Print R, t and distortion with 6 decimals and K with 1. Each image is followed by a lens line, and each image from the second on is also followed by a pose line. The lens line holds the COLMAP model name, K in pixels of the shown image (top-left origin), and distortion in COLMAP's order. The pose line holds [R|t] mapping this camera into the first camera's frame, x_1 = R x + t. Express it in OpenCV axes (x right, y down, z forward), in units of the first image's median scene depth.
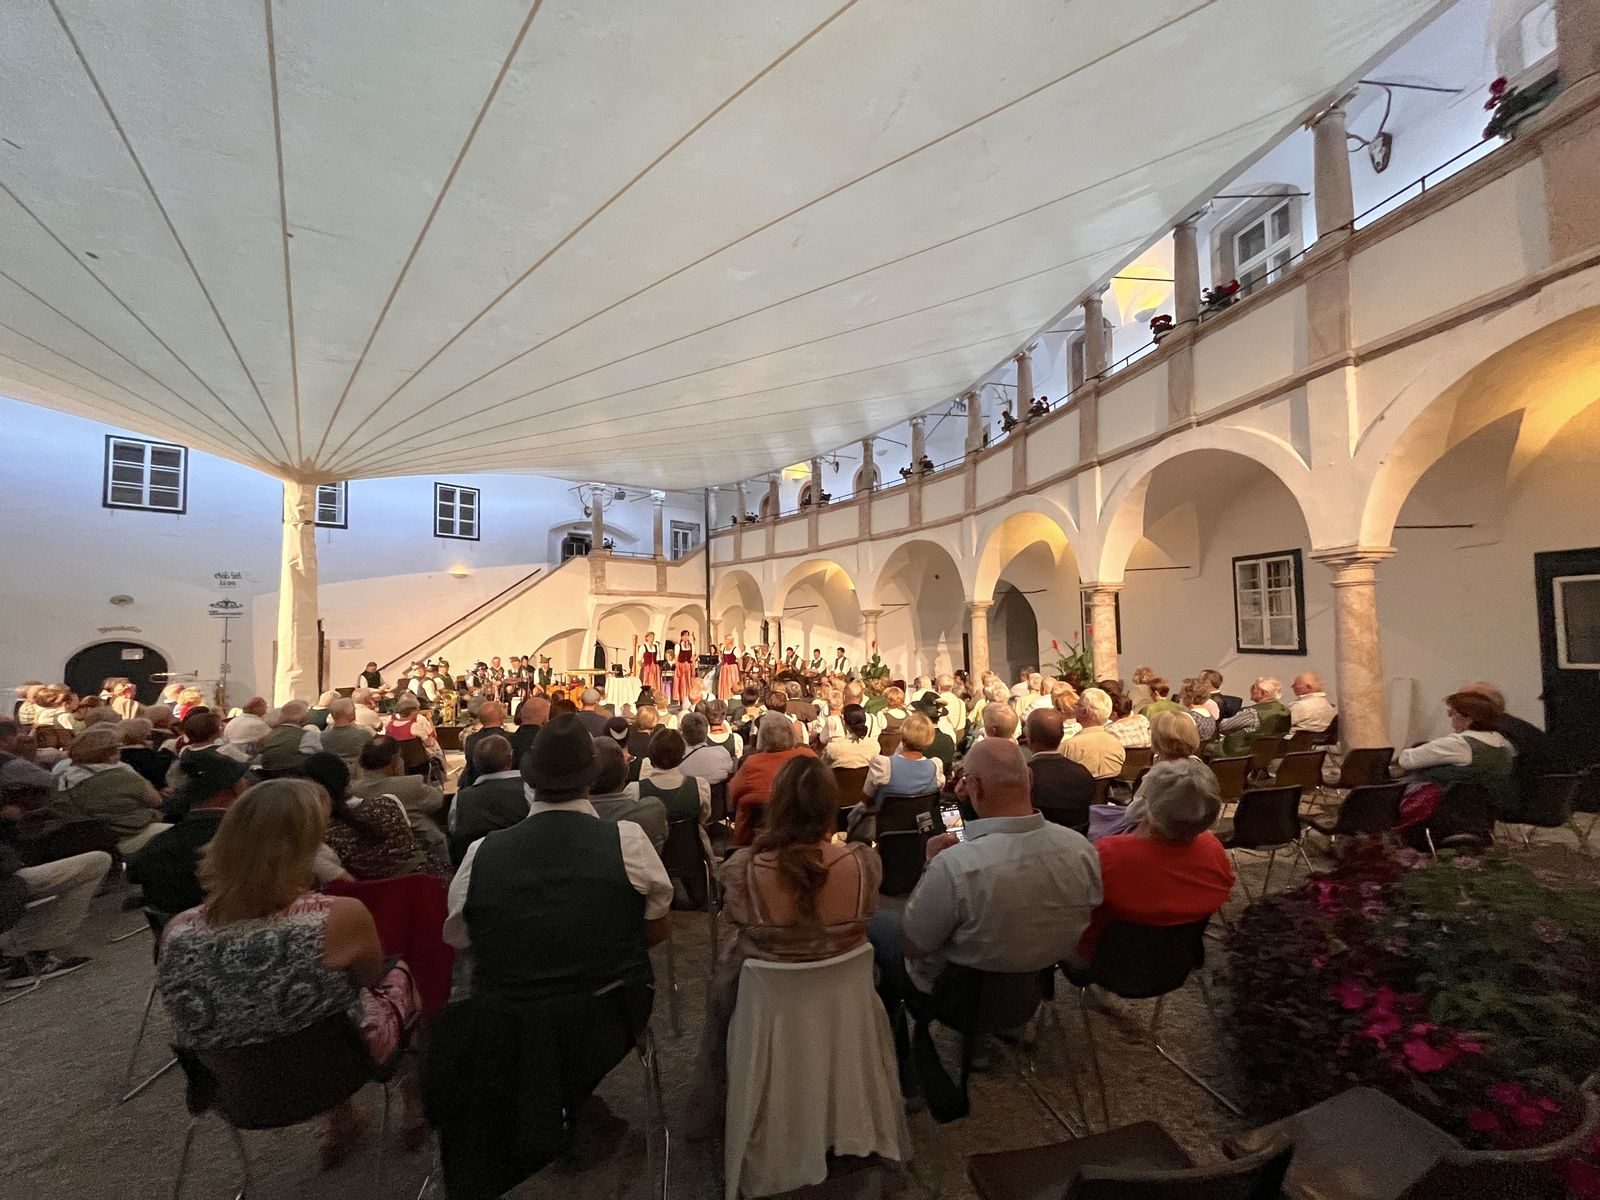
lens RADIAL K [[653.4, 0, 800.0], [0, 653.4, 600.0], [0, 0, 1]] dist [-0.000050, -0.000068]
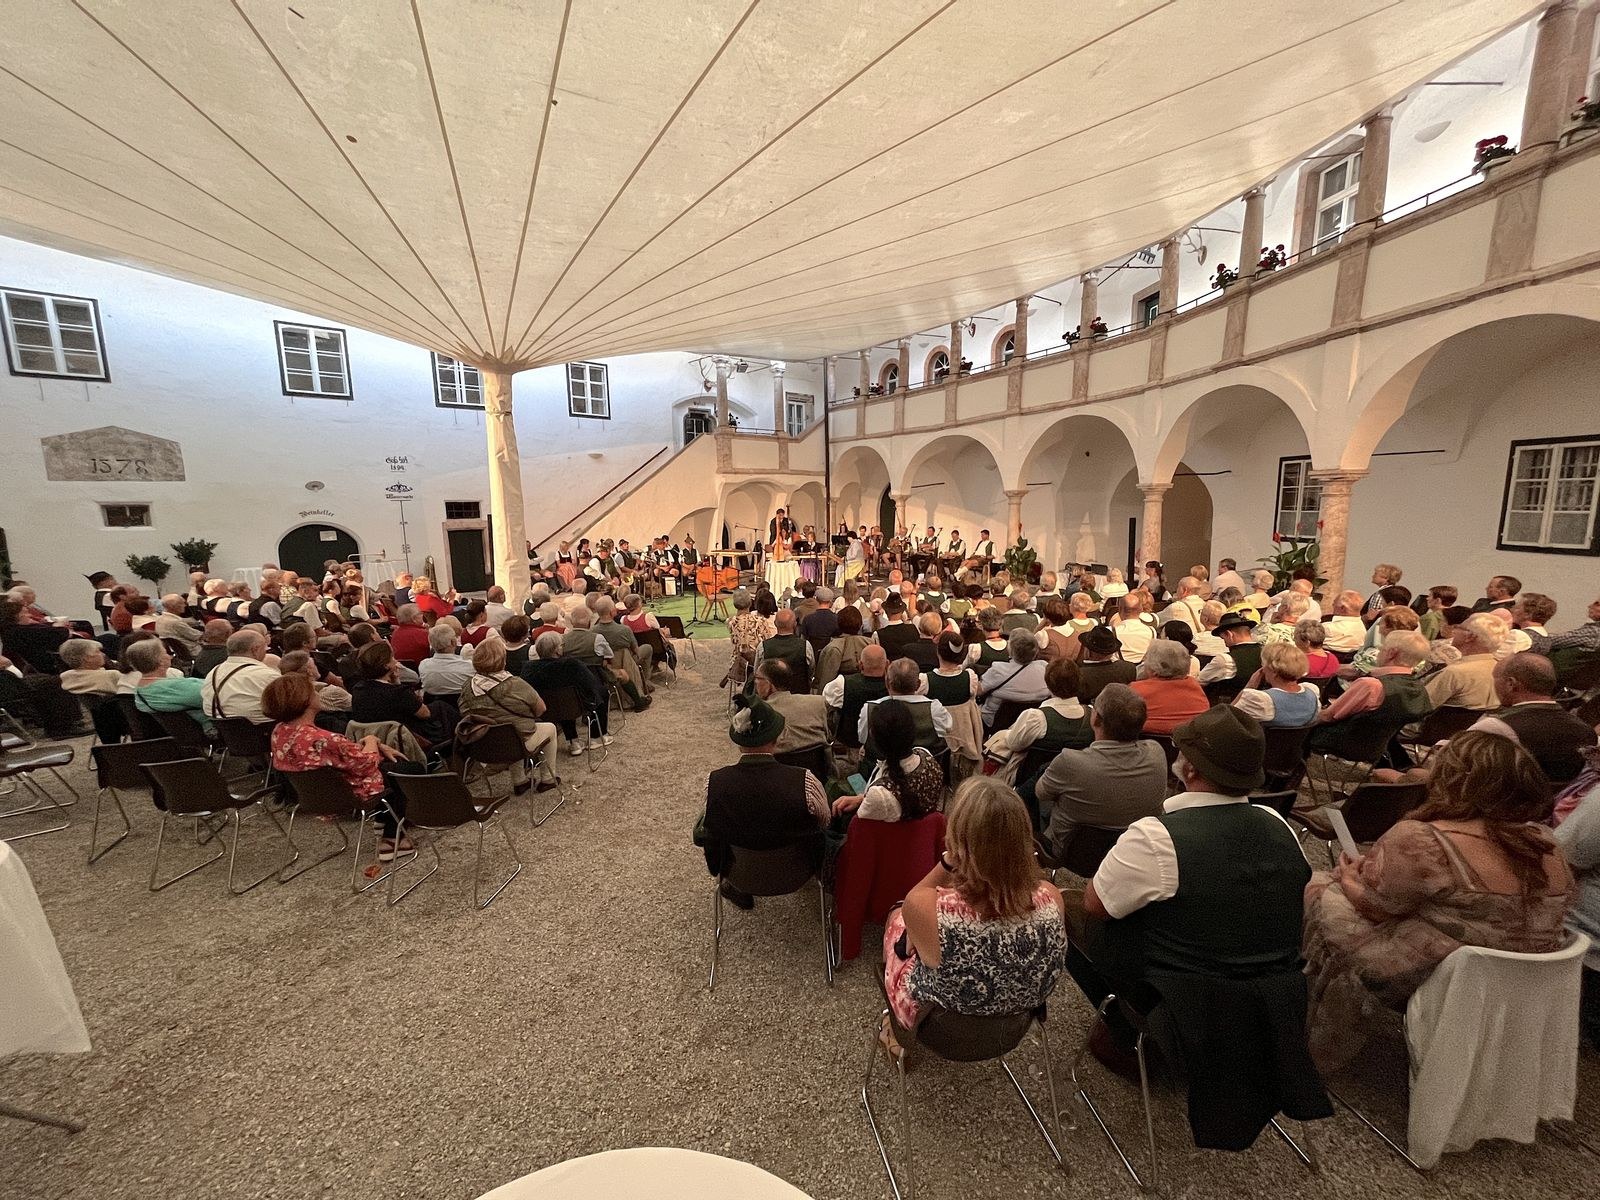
lens RADIAL K [[651.1, 0, 799.0], [0, 651.1, 604.0], [0, 0, 1]] dist [-0.001224, -0.000153]
pose [[0.994766, 0.015959, -0.100922, -0.108132], [0.005181, 0.978578, 0.205809, -0.019488], [0.102044, -0.205255, 0.973374, 0.004769]]
